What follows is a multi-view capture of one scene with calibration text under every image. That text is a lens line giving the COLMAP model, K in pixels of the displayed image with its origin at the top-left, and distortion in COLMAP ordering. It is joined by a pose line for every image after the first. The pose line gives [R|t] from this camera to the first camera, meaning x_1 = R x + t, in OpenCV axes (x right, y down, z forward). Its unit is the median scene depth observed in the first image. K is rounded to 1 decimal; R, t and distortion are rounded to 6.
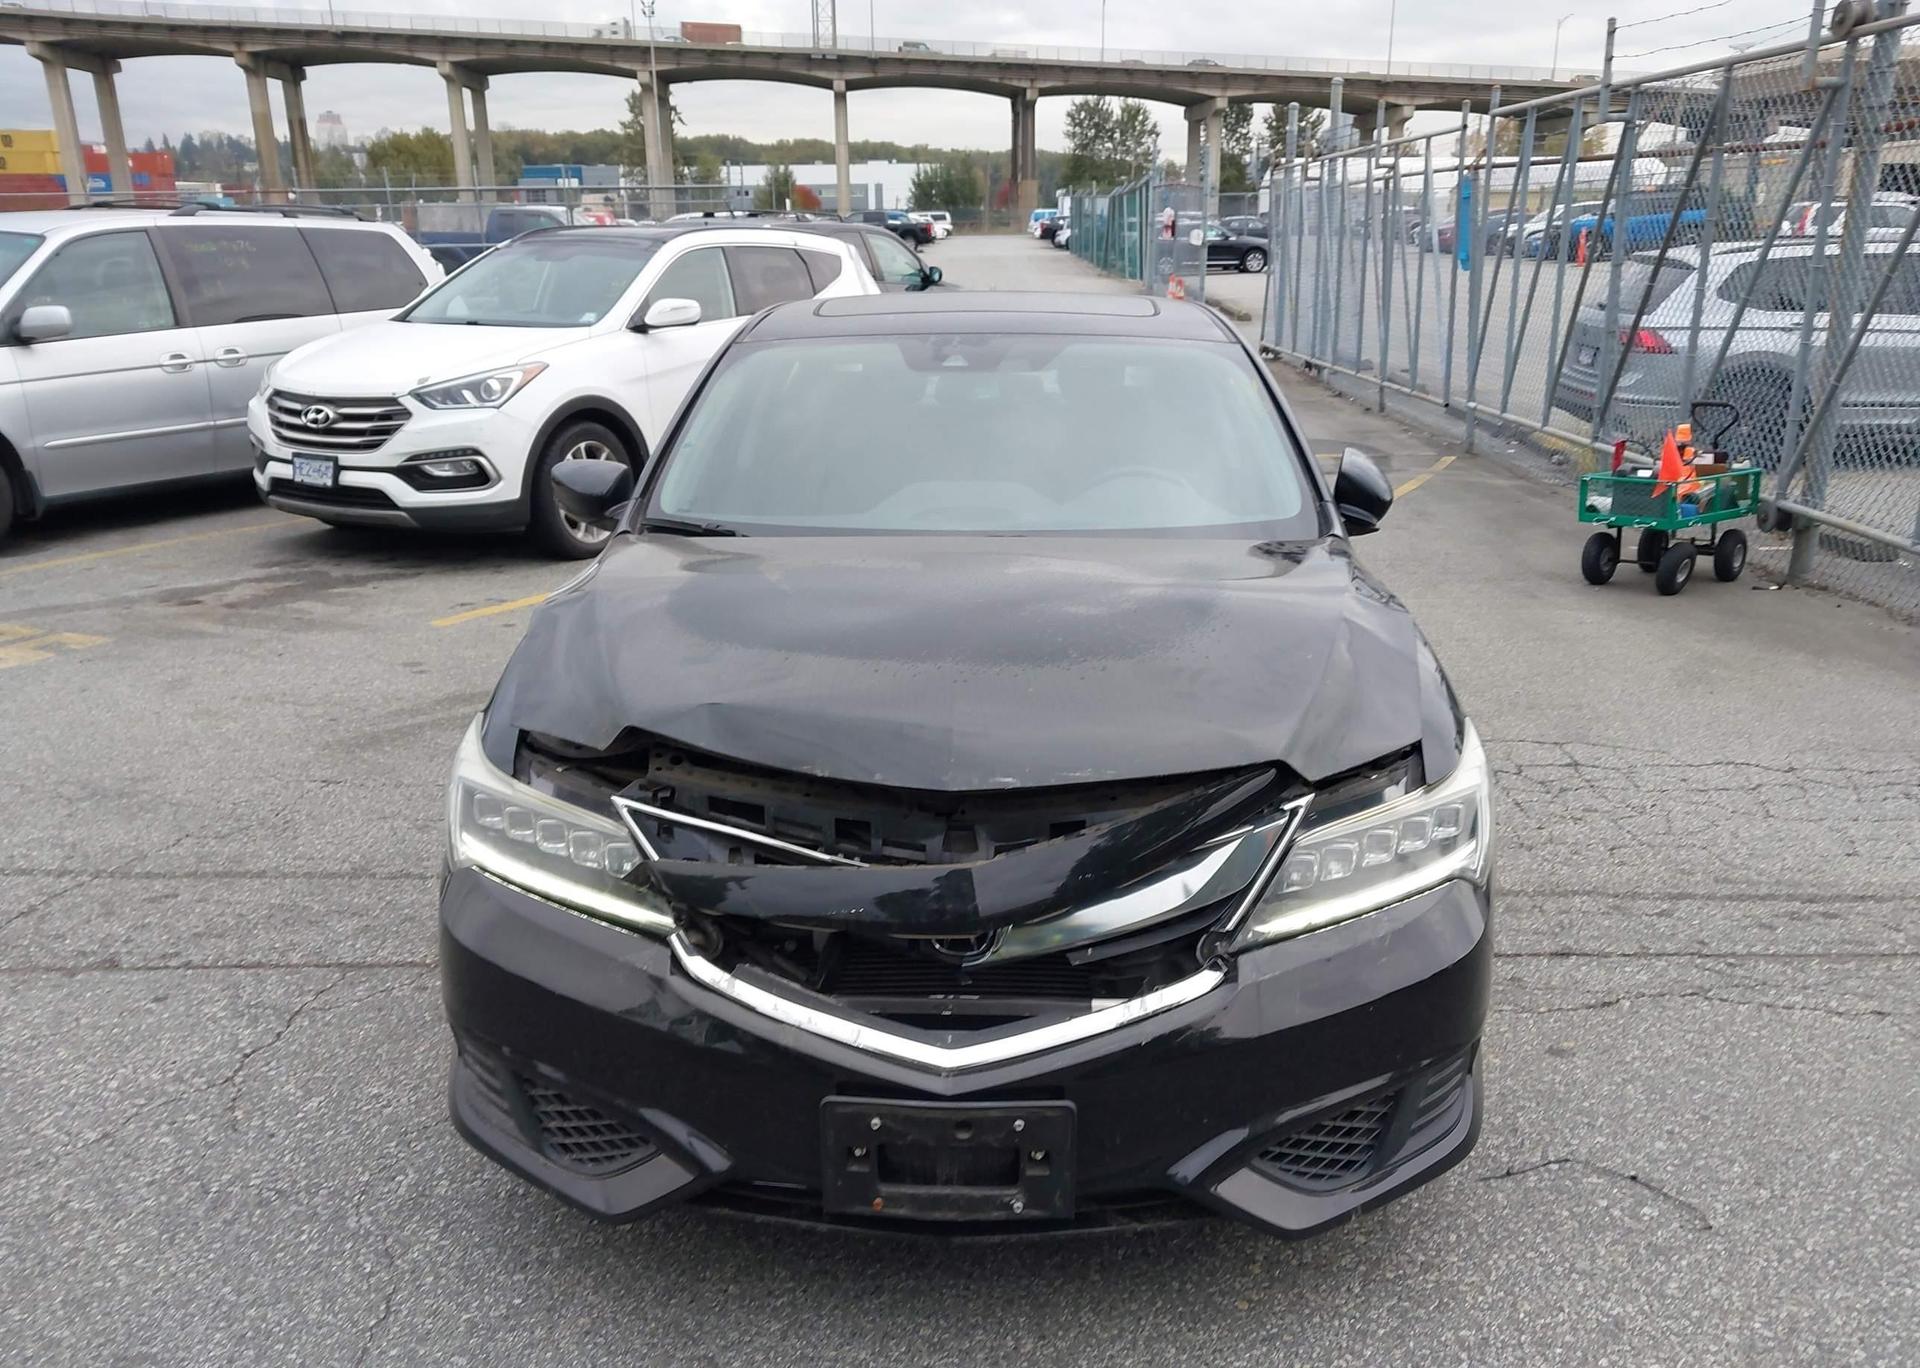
lens RADIAL K [[1526.2, 0, 953.6], [0, 1526.2, 712.3], [0, 0, 1]] dist [-0.000352, -0.001299]
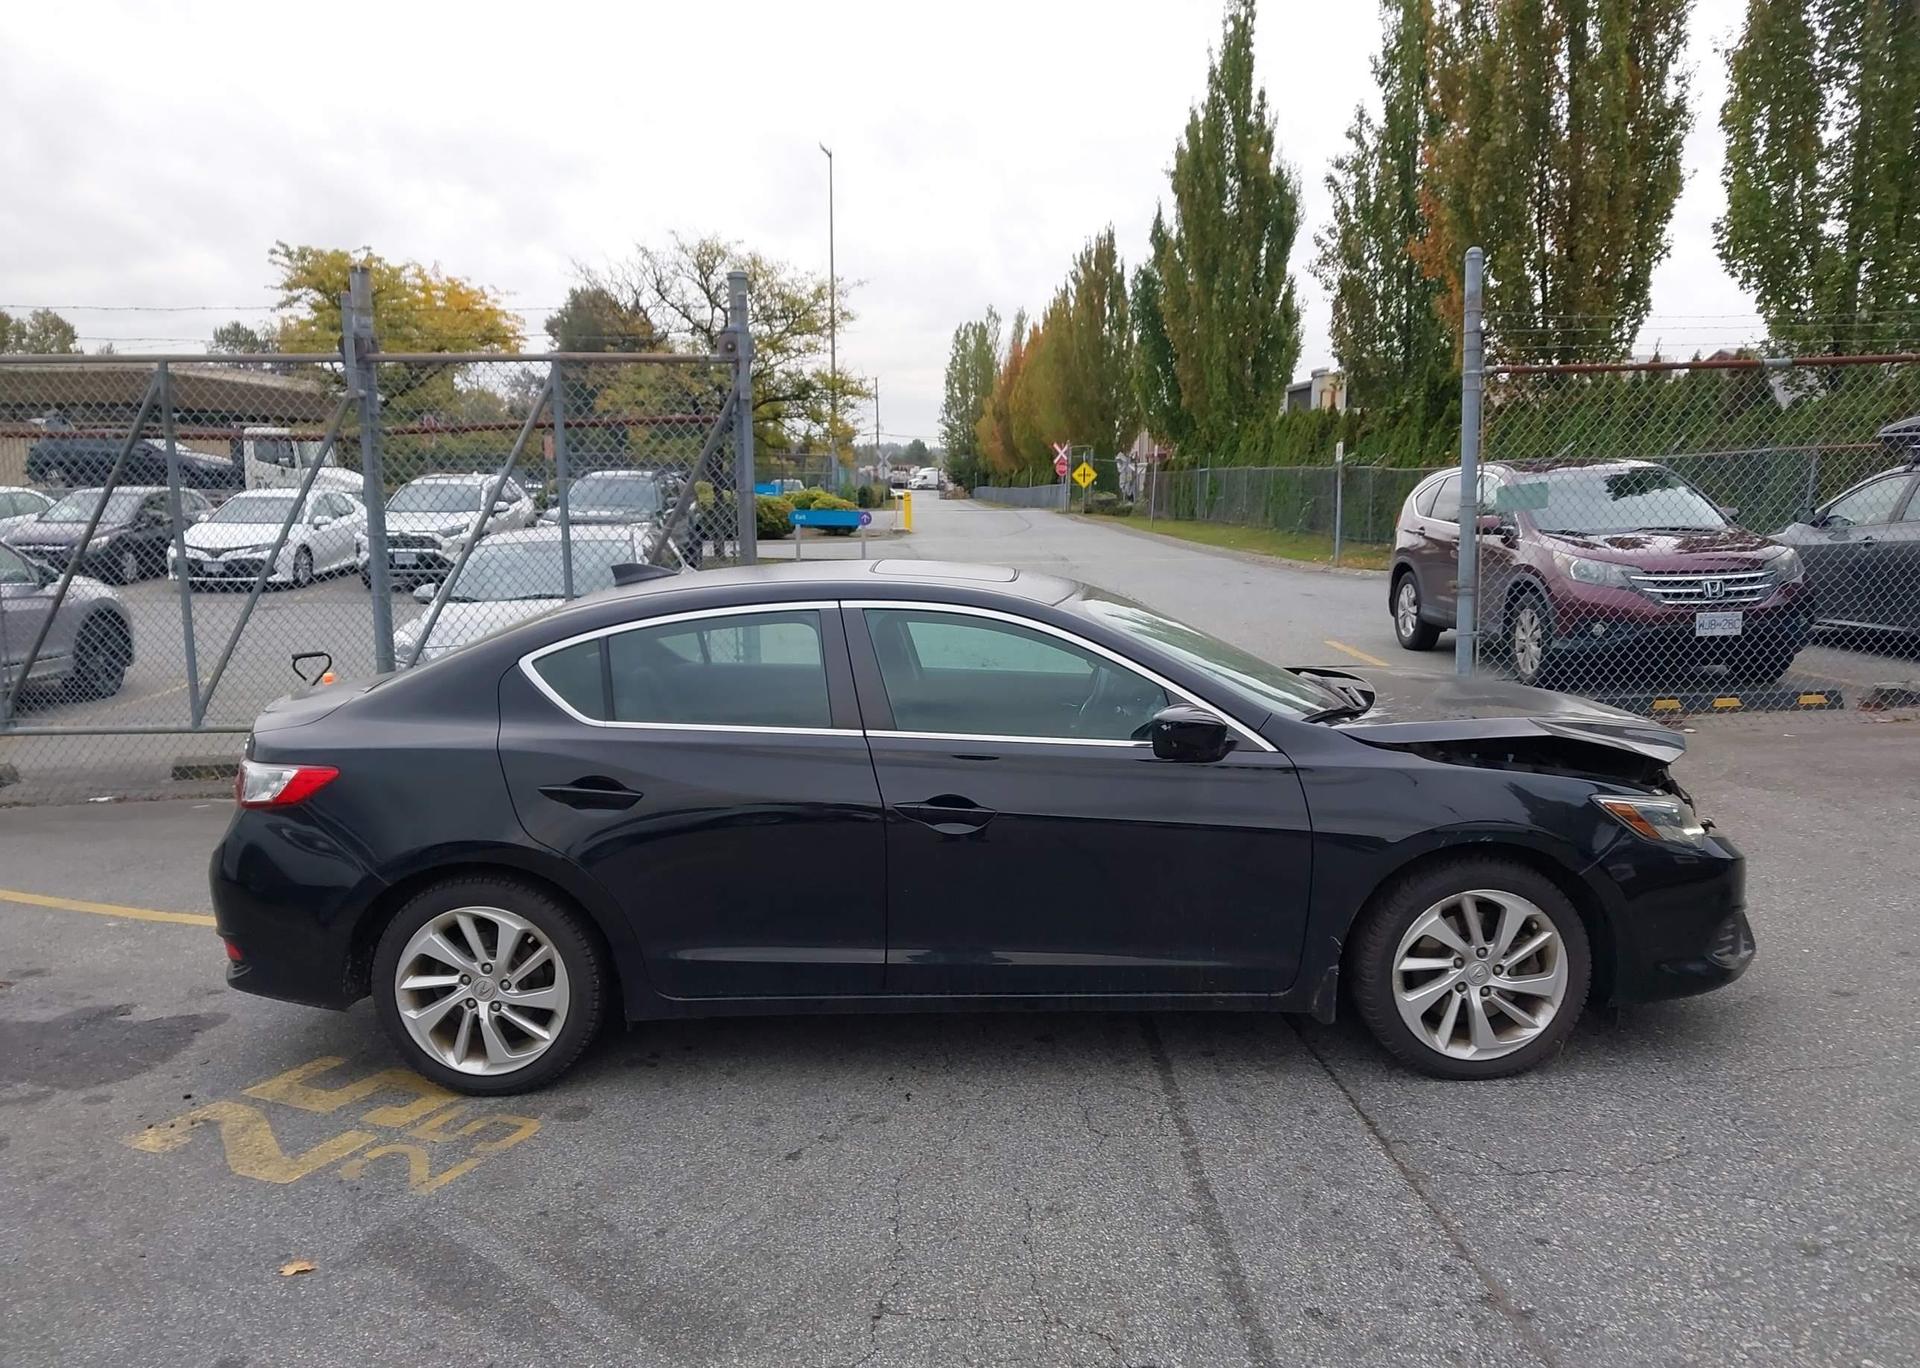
lens RADIAL K [[1508.9, 0, 966.5], [0, 1508.9, 723.3], [0, 0, 1]] dist [-0.005891, 0.011563]
pose [[-0.042743, -0.137312, 0.989605, -1.035698], [0.300982, 0.942724, 0.143807, -0.280777], [-0.952671, 0.304000, 0.001033, 0.902285]]
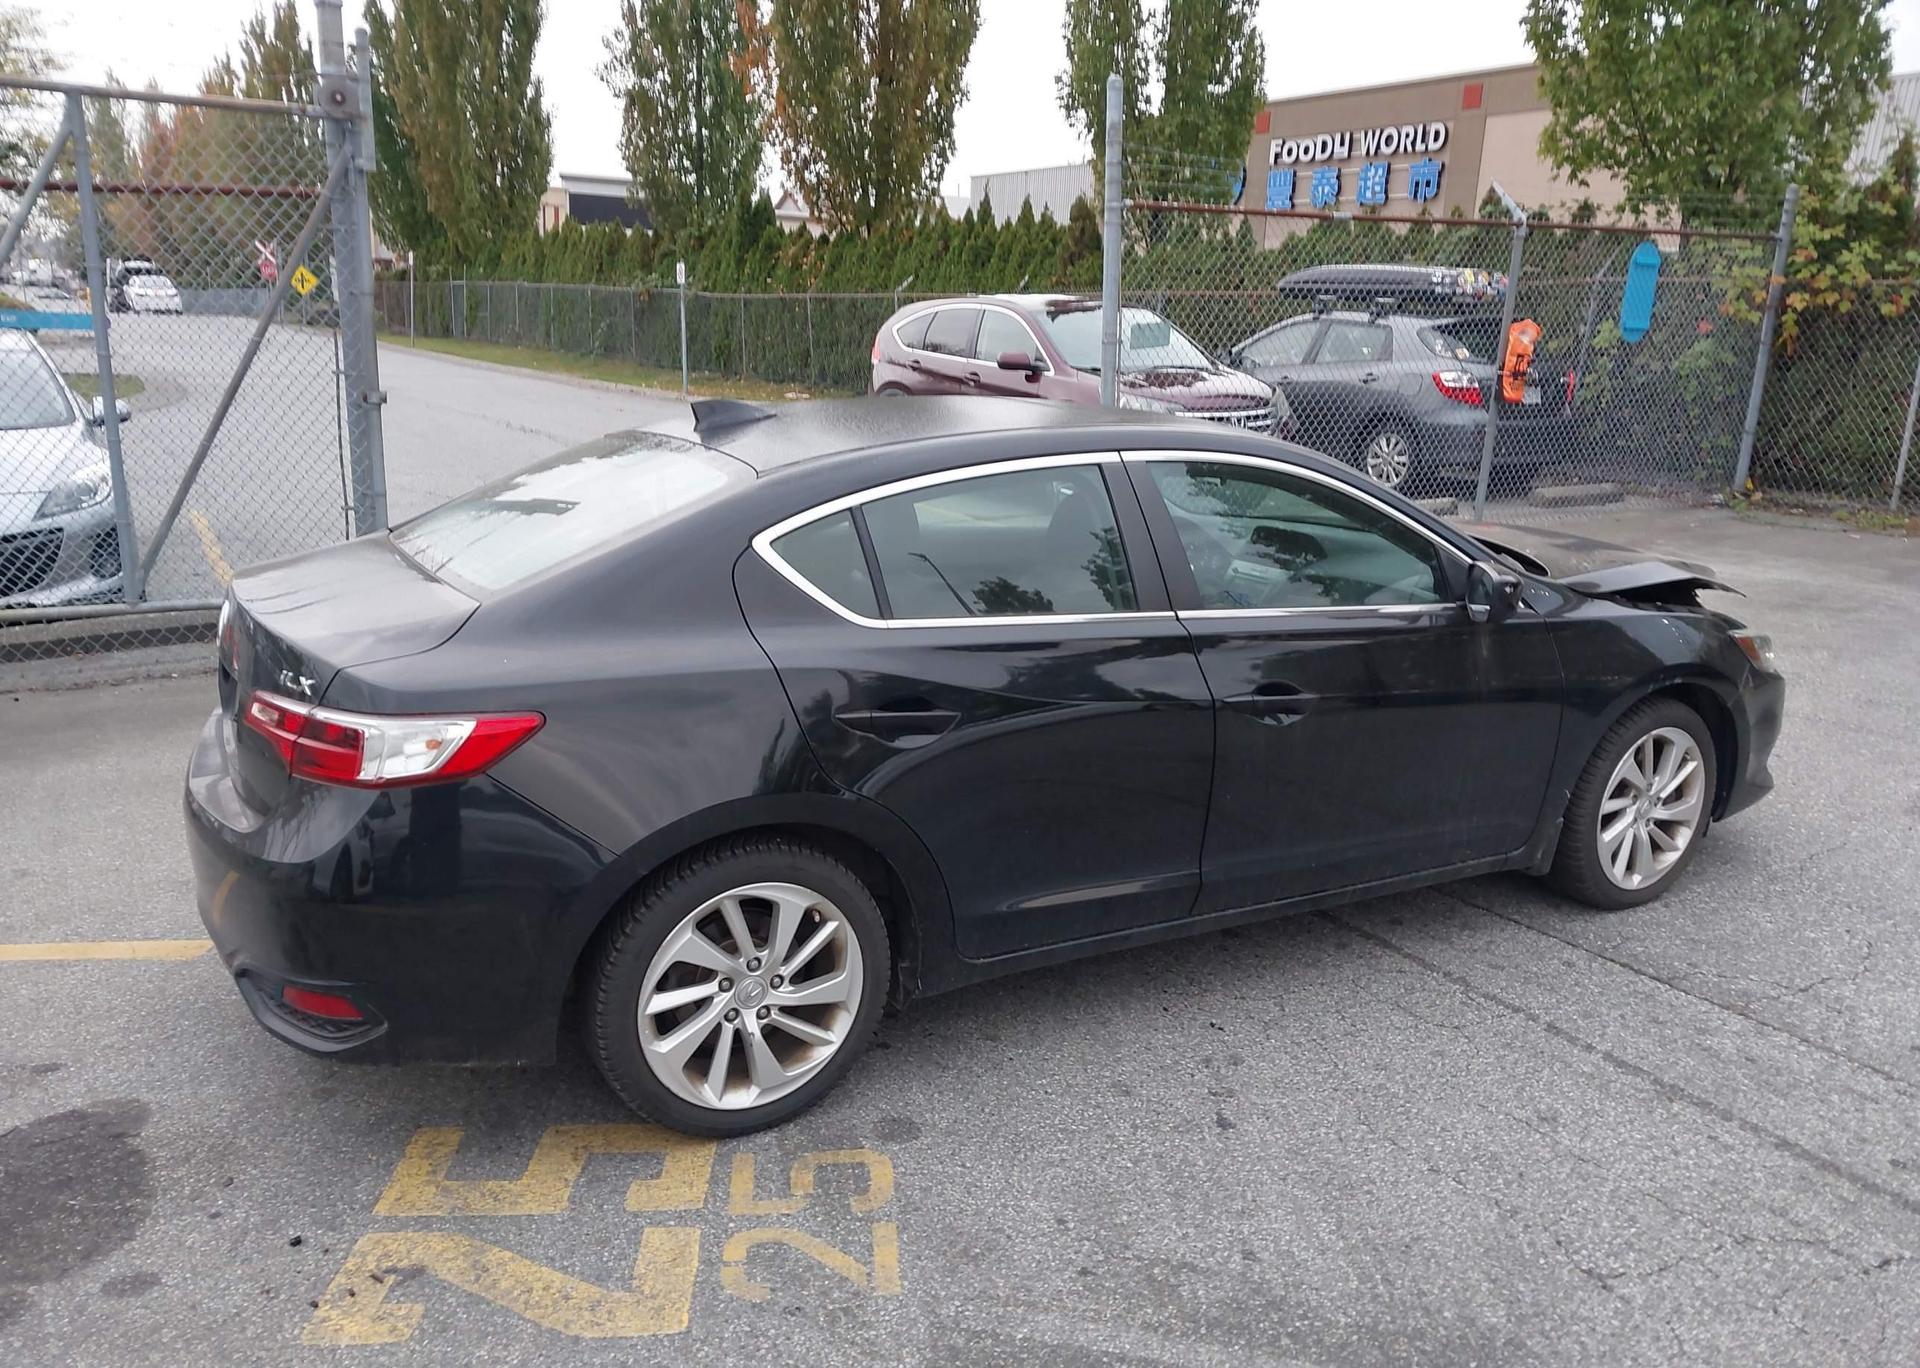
lens RADIAL K [[1478.8, 0, 965.5], [0, 1478.8, 714.9], [0, 0, 1]] dist [0.010643, -0.003148]
pose [[-0.531741, -0.219889, 0.817863, -0.704762], [0.224430, 0.894595, 0.386434, -0.427307], [-0.816629, 0.389036, -0.426343, 1.380333]]
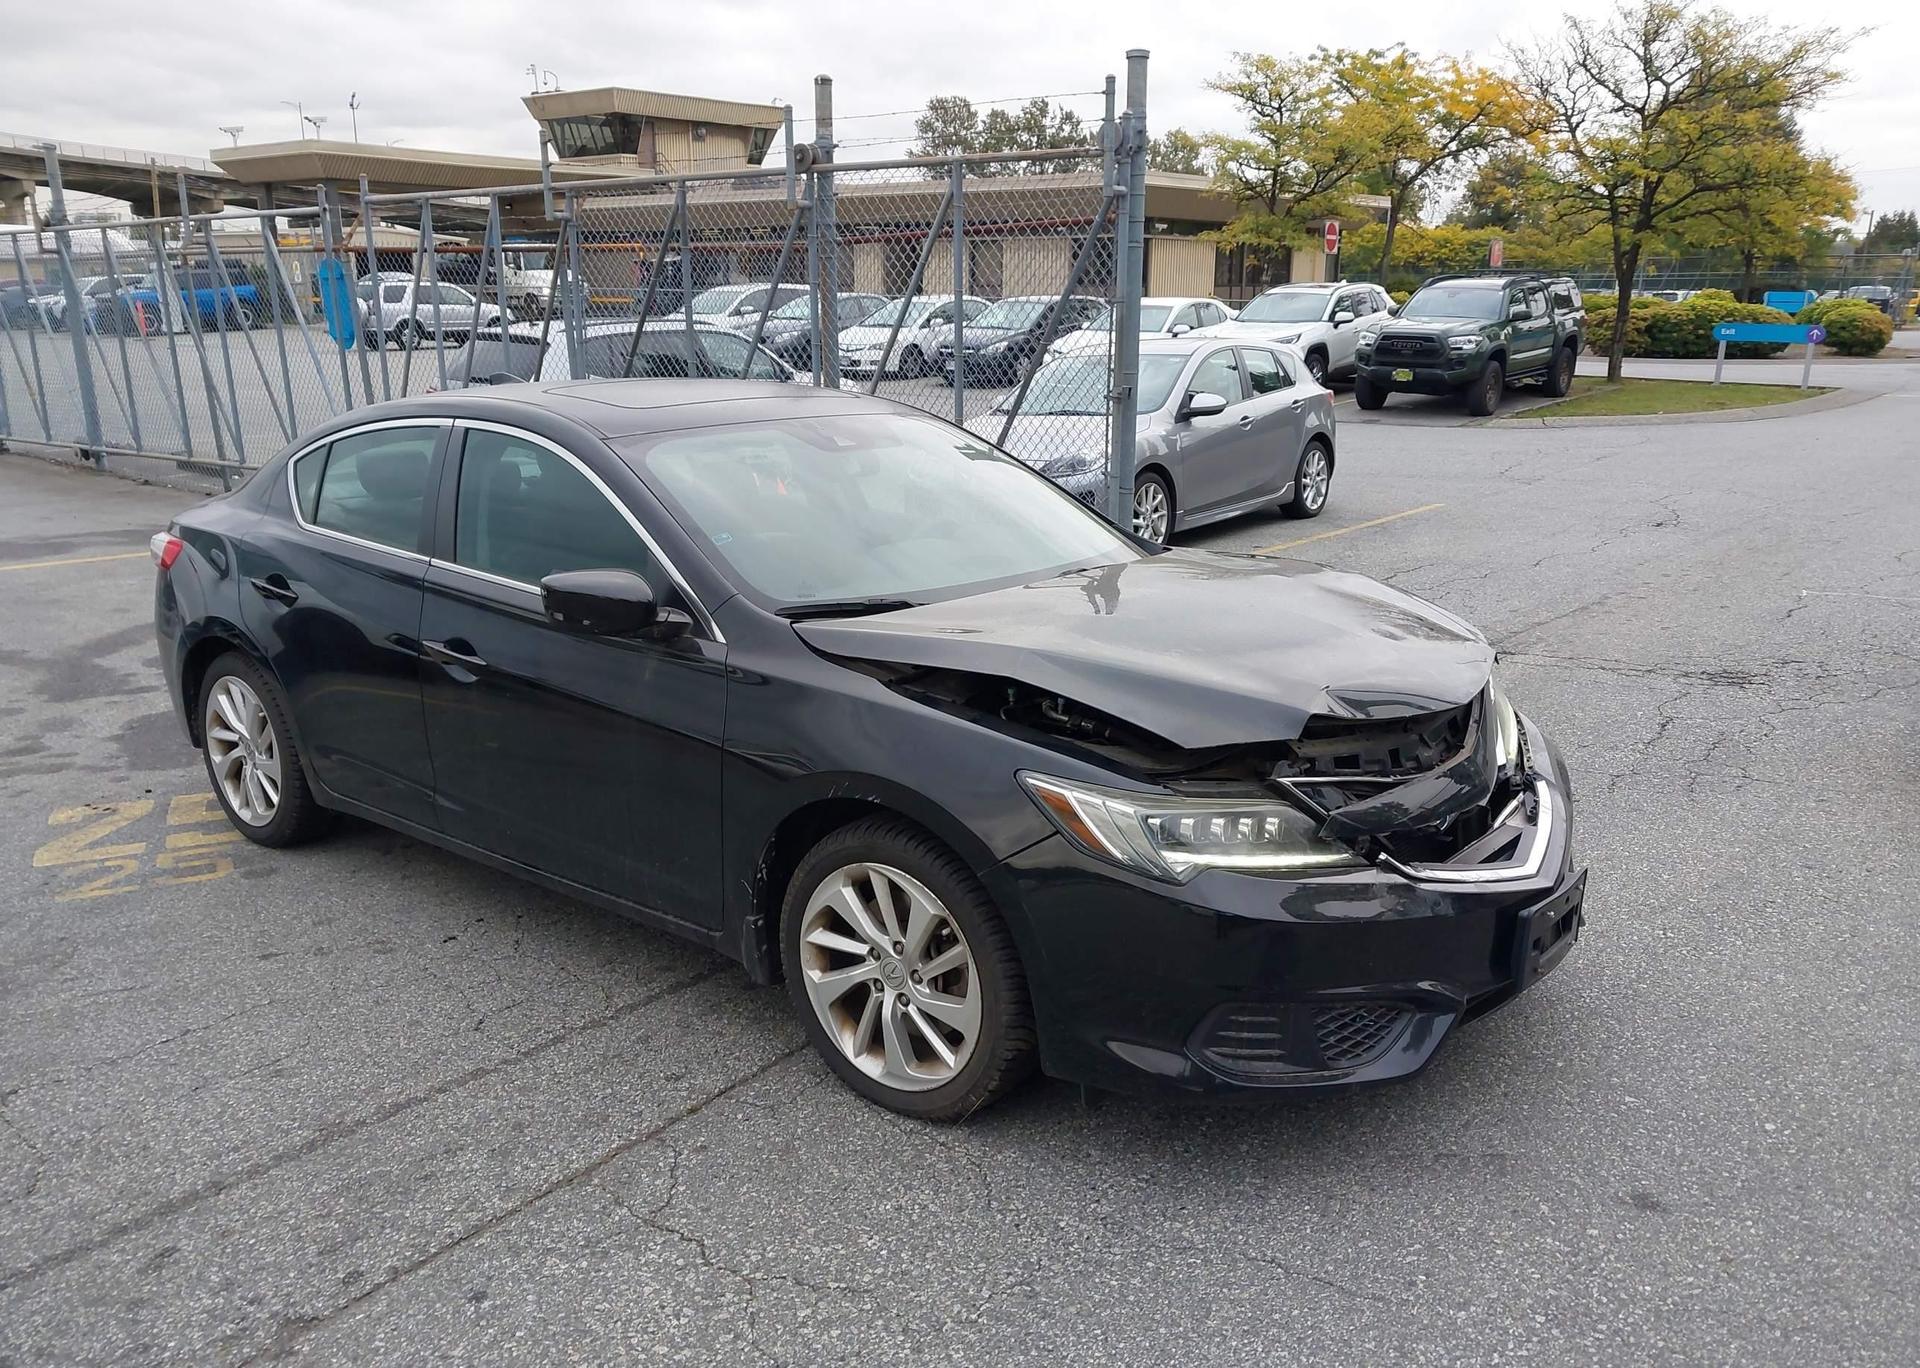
lens RADIAL K [[1508.9, 0, 966.5], [0, 1508.9, 723.3], [0, 0, 1]] dist [-0.005891, 0.011563]
pose [[0.592100, -0.203345, 0.779787, -0.660625], [0.230587, 0.969933, 0.077843, -0.073004], [-0.772171, 0.133717, 0.621186, 0.204254]]
